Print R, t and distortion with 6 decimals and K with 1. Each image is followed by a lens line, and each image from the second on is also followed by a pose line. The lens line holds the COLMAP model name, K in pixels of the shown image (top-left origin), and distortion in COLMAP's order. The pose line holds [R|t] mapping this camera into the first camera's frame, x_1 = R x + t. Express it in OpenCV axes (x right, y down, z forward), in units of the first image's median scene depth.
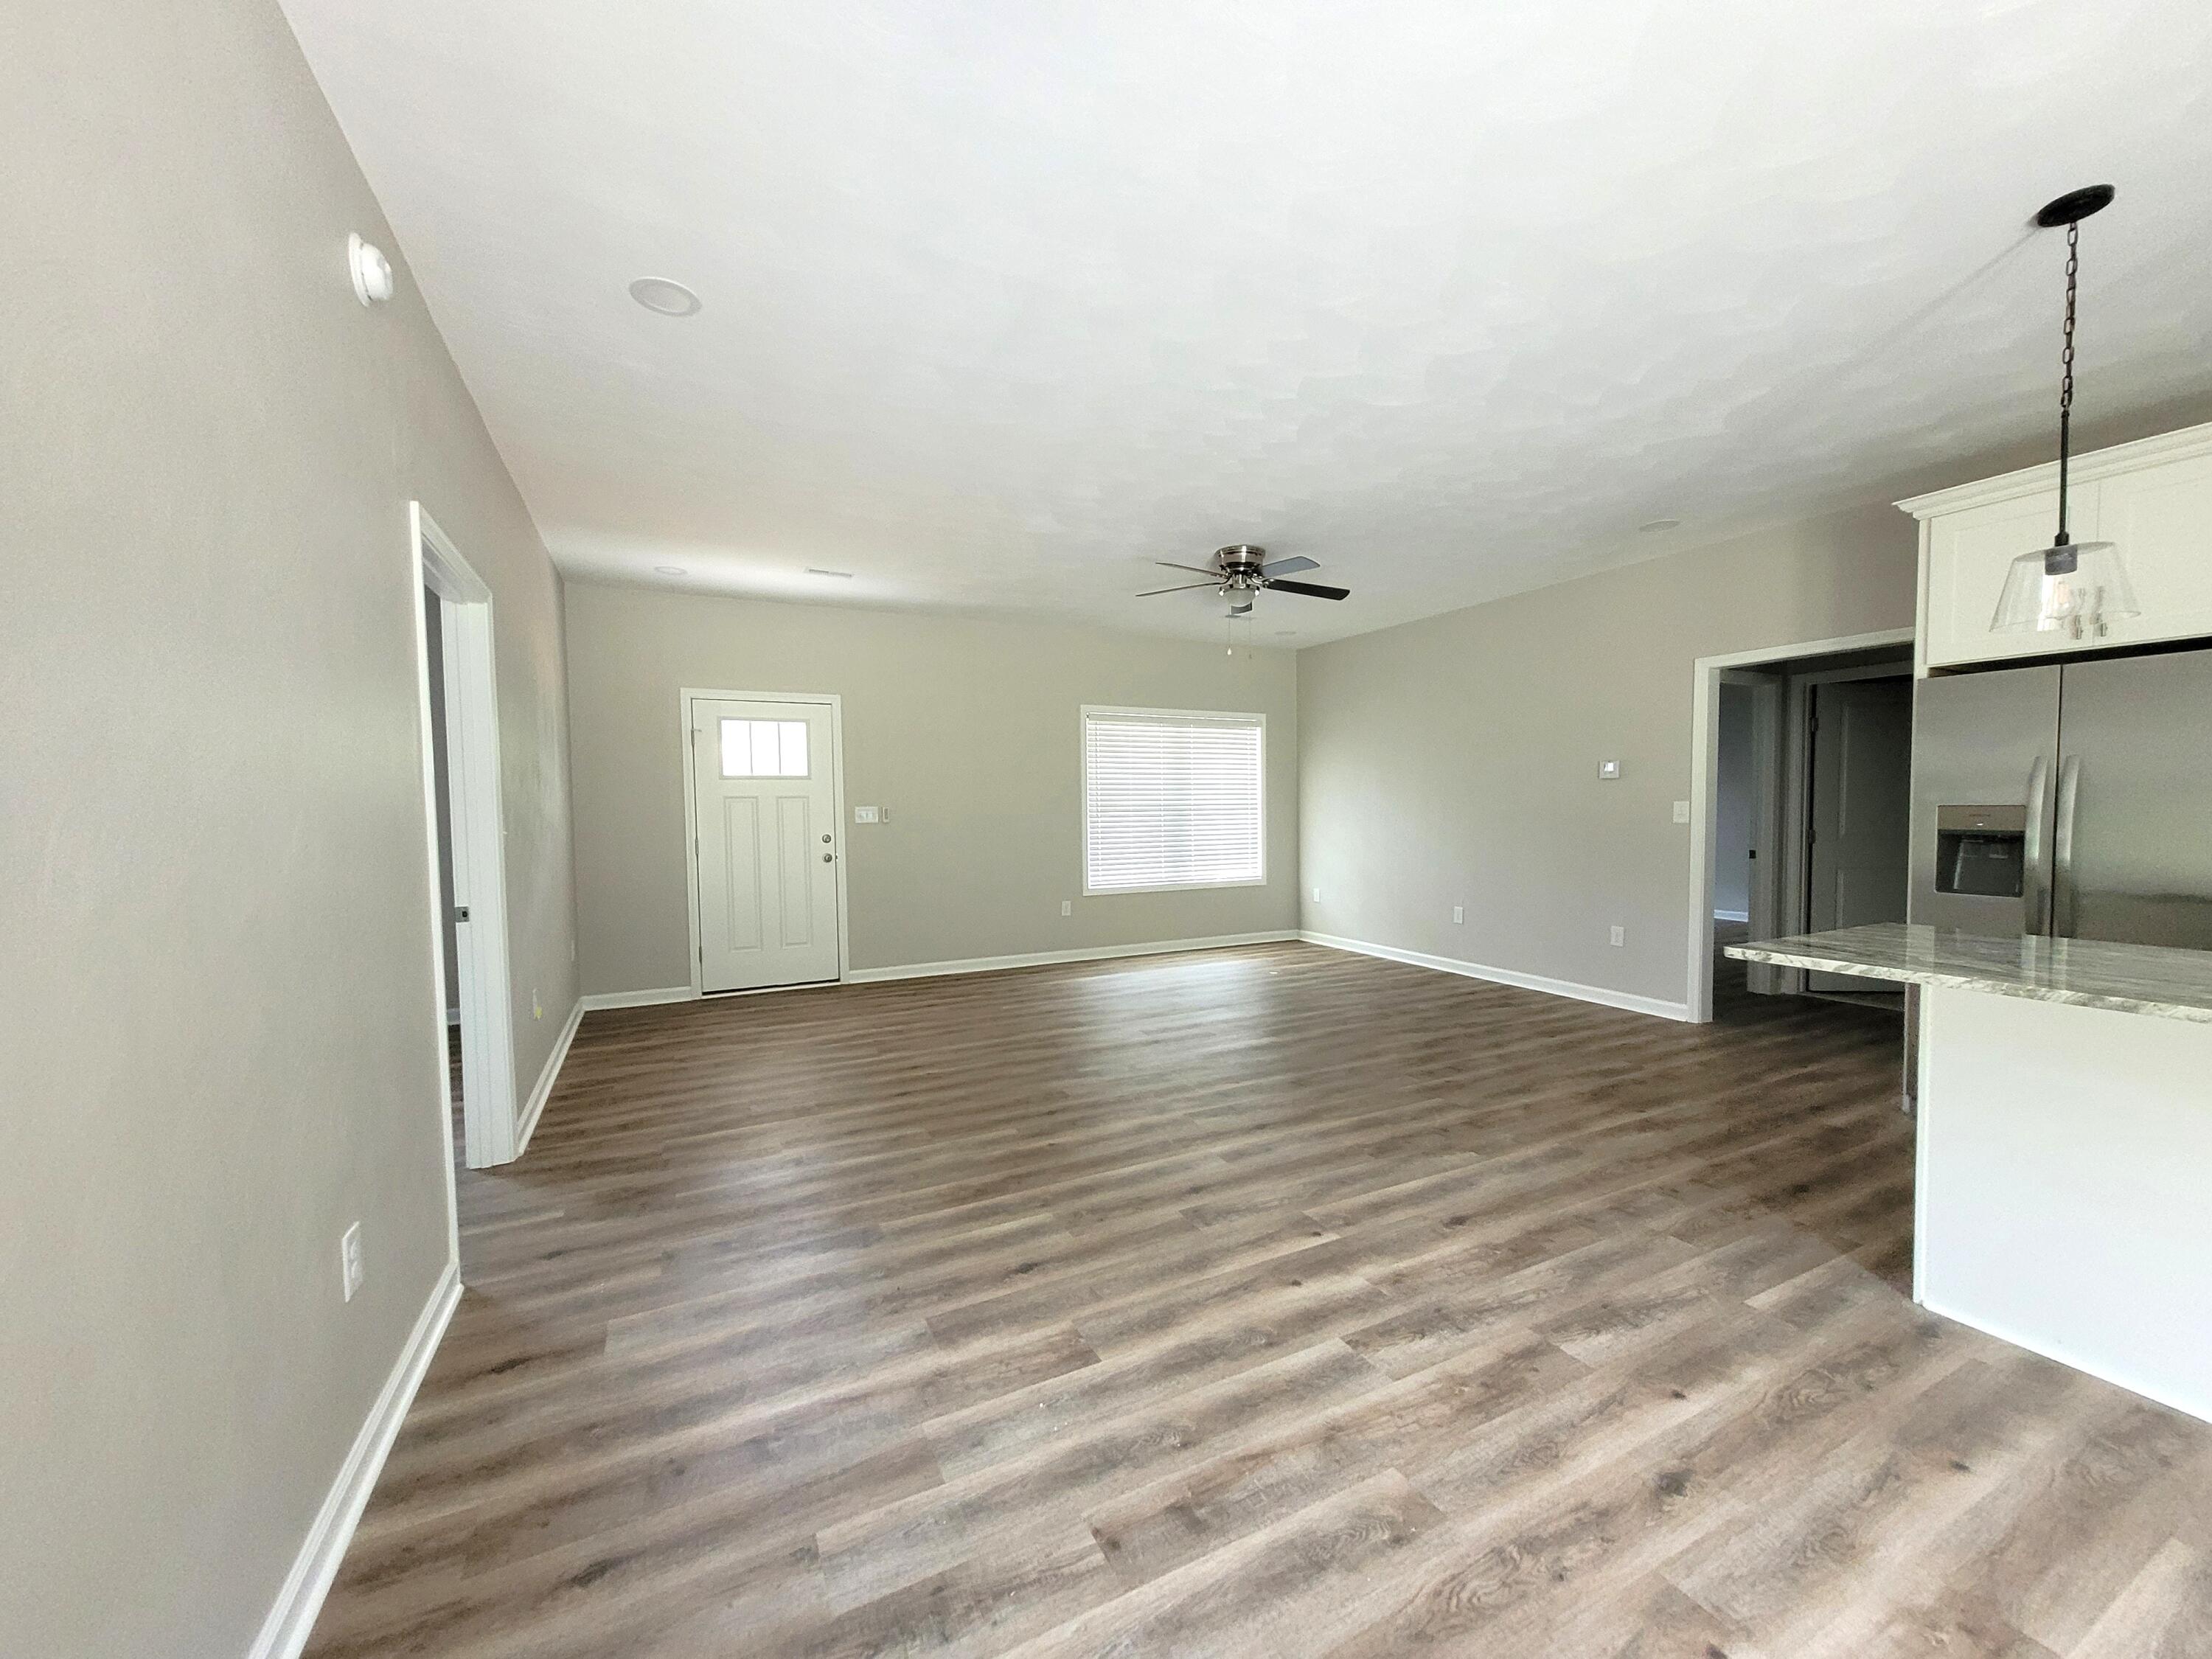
lens RADIAL K [[865.9, 0, 1106.0], [0, 865.9, 829.5], [0, 0, 1]] dist [-0.000532, -0.000049]
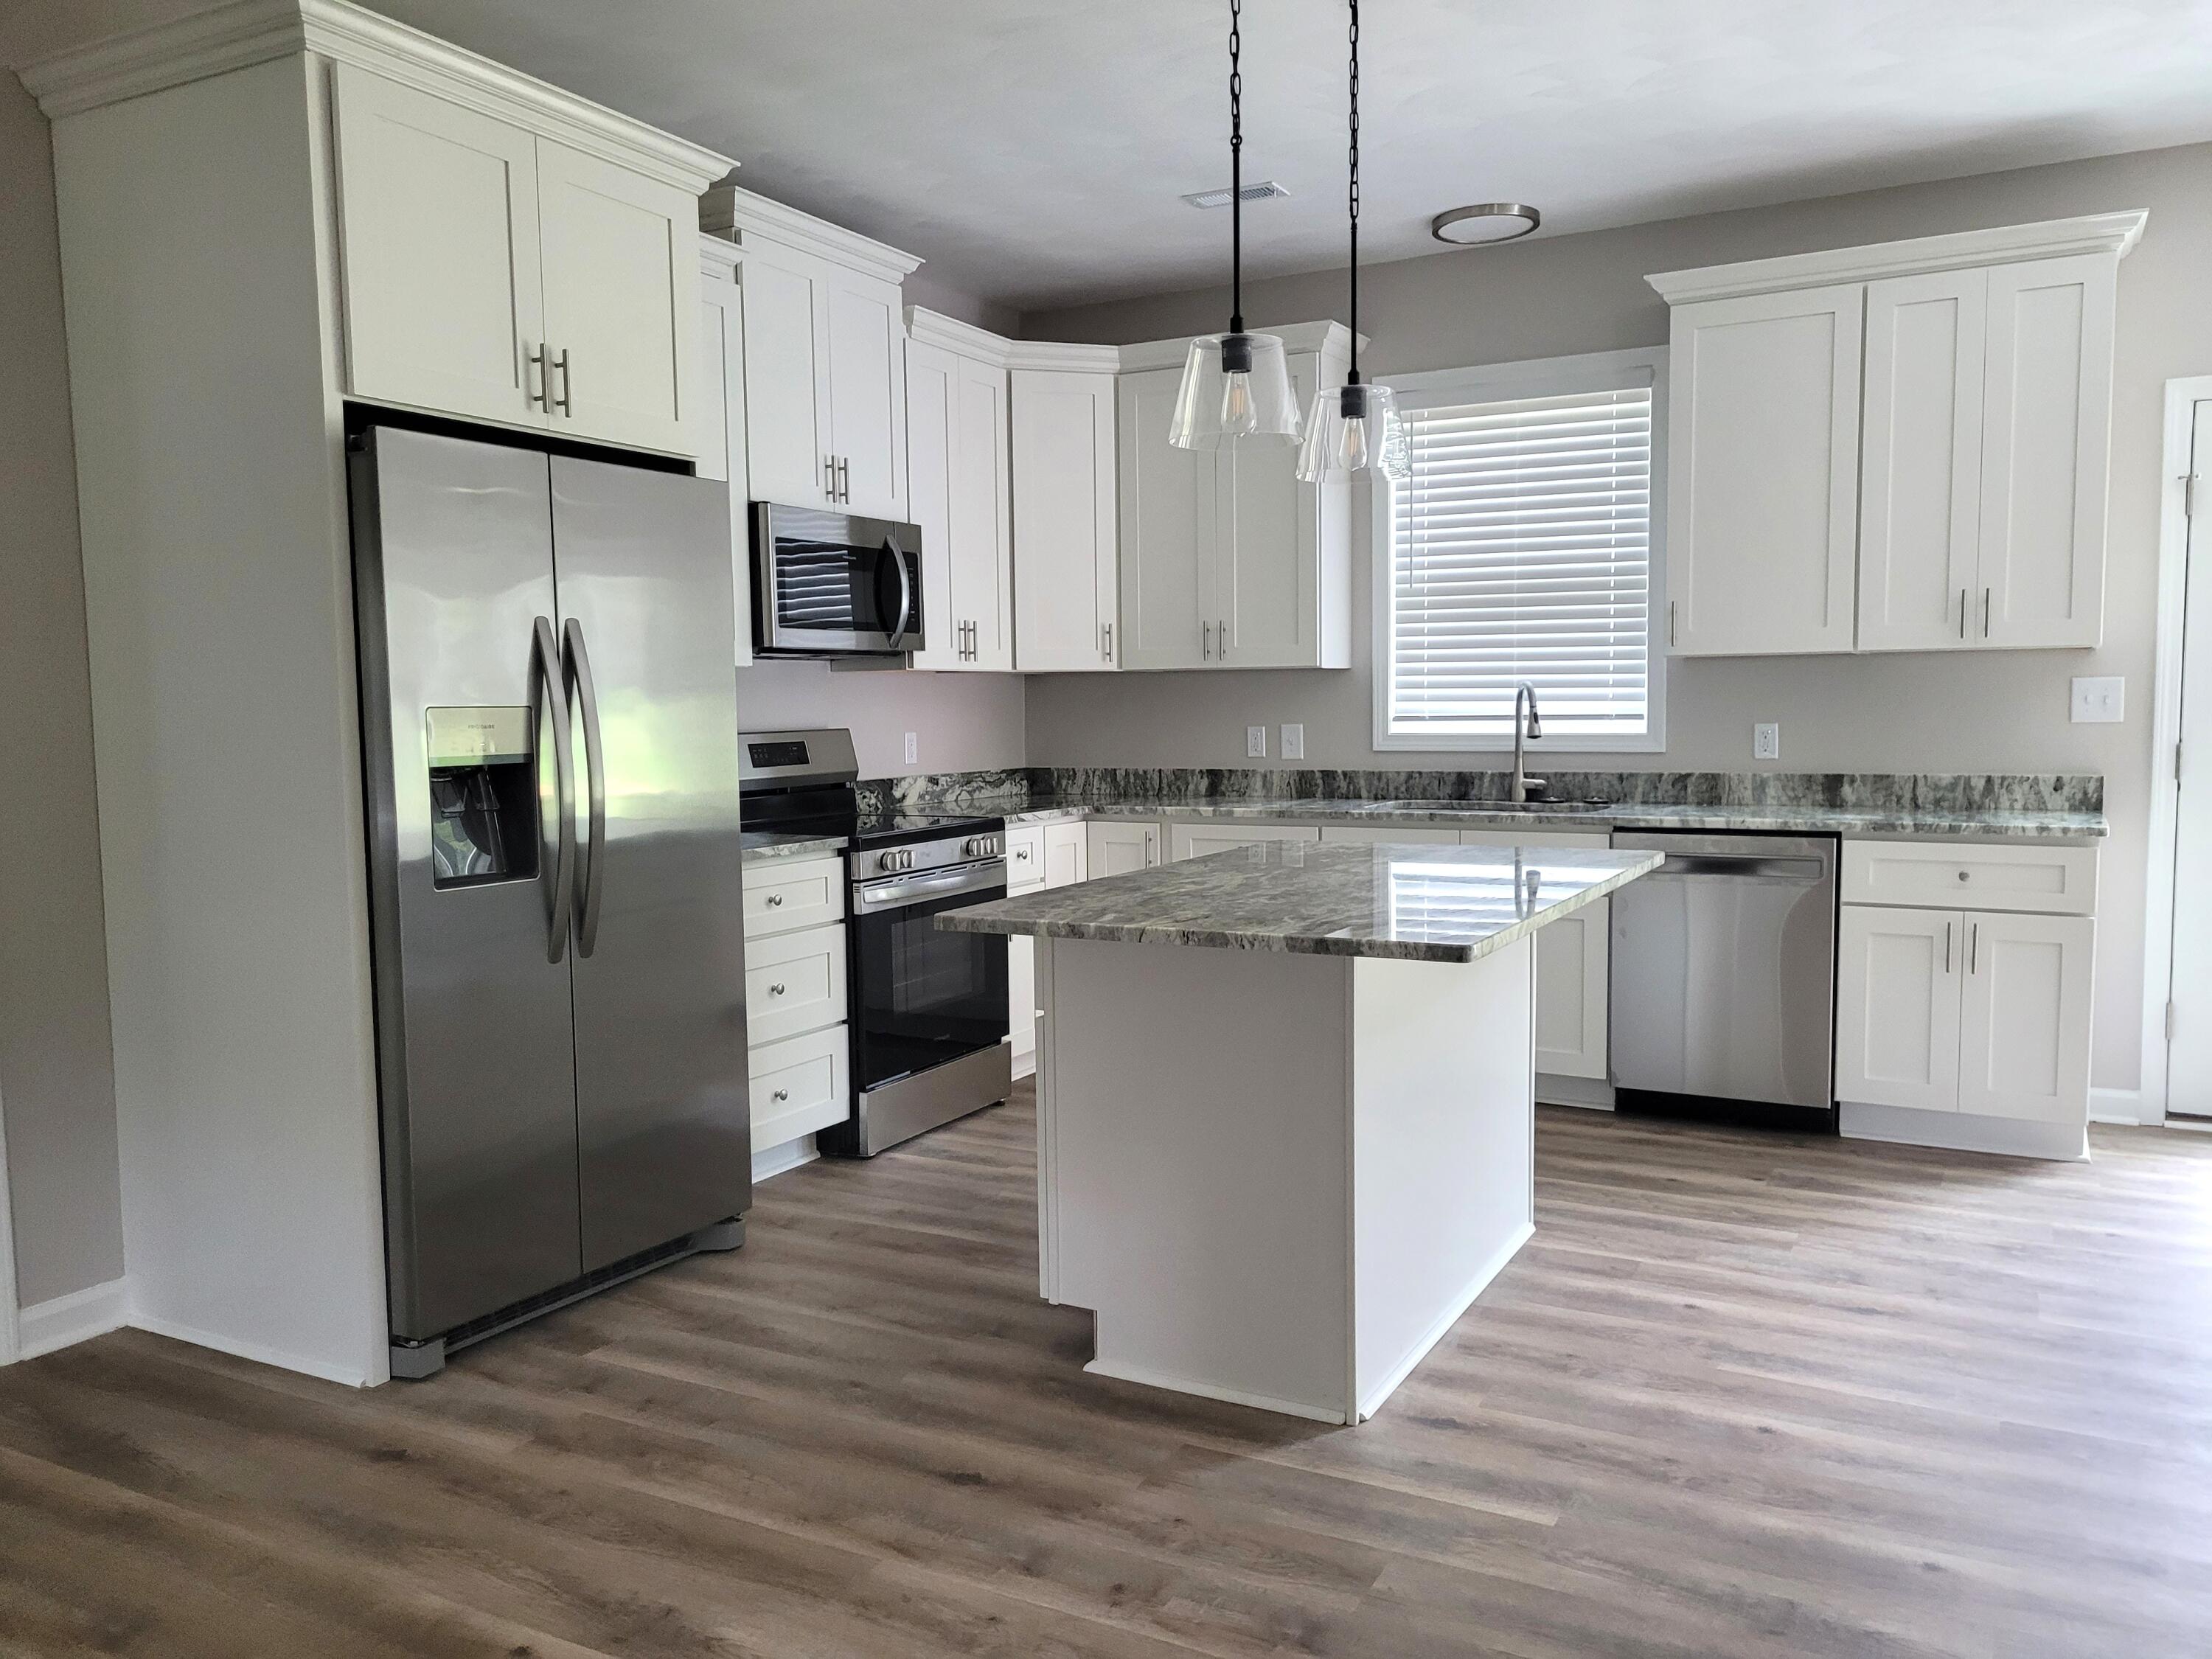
lens RADIAL K [[1599.8, 0, 1106.0], [0, 1599.8, 829.5], [0, 0, 1]] dist [0.004571, 0.003884]
pose [[-0.552339, -0.037918, 0.832757, 0.010403], [0.050600, 0.995598, 0.078894, -0.030635], [-0.832083, 0.085714, -0.547988, 1.814747]]
